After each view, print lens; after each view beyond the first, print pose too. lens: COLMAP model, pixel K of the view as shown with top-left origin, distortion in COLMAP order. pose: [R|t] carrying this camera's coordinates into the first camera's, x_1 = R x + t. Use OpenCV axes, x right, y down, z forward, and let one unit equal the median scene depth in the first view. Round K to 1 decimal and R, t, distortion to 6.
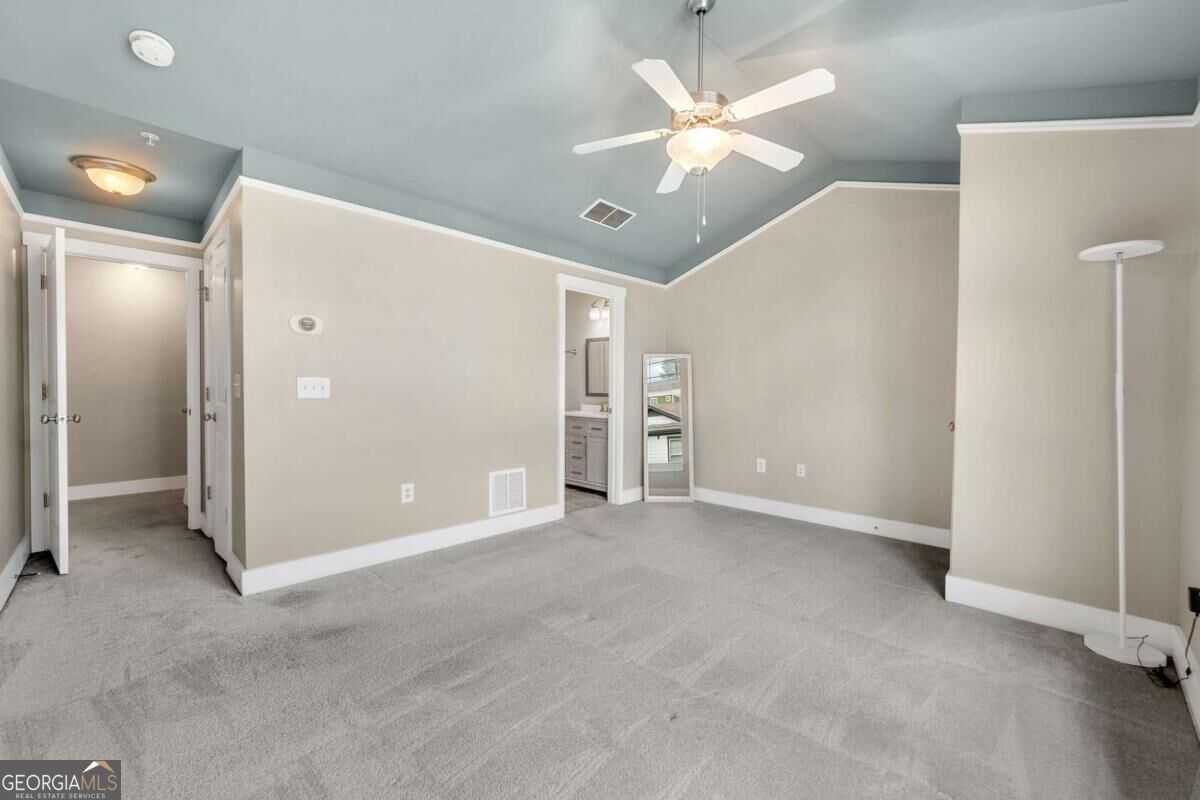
lens RADIAL K [[483.8, 0, 598.5], [0, 483.8, 398.0], [0, 0, 1]] dist [-0.000205, -0.000073]
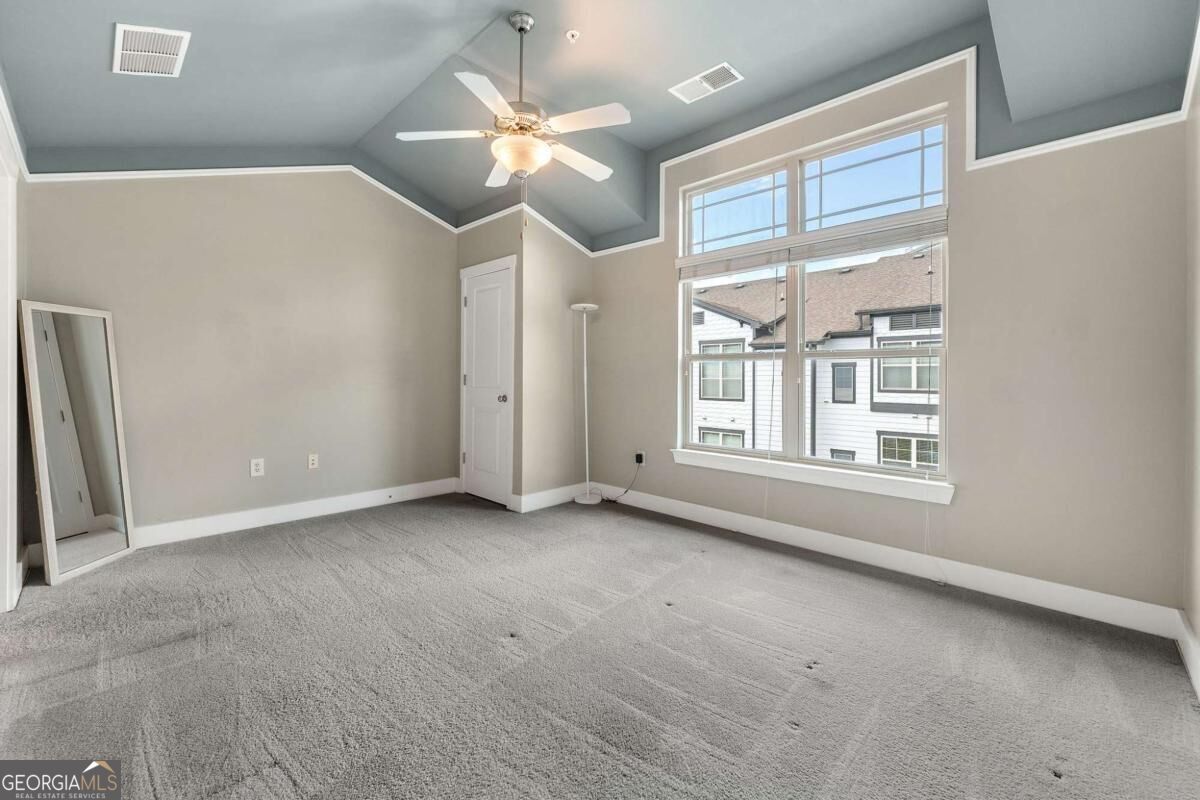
lens RADIAL K [[485.6, 0, 613.0], [0, 485.6, 373.8], [0, 0, 1]] dist [-0.001083, -0.000166]
pose [[-0.023320, -0.002020, 0.999726, -0.893871], [0.004317, 0.999988, 0.002122, -0.024320], [-0.999719, 0.004366, -0.023311, 0.821713]]
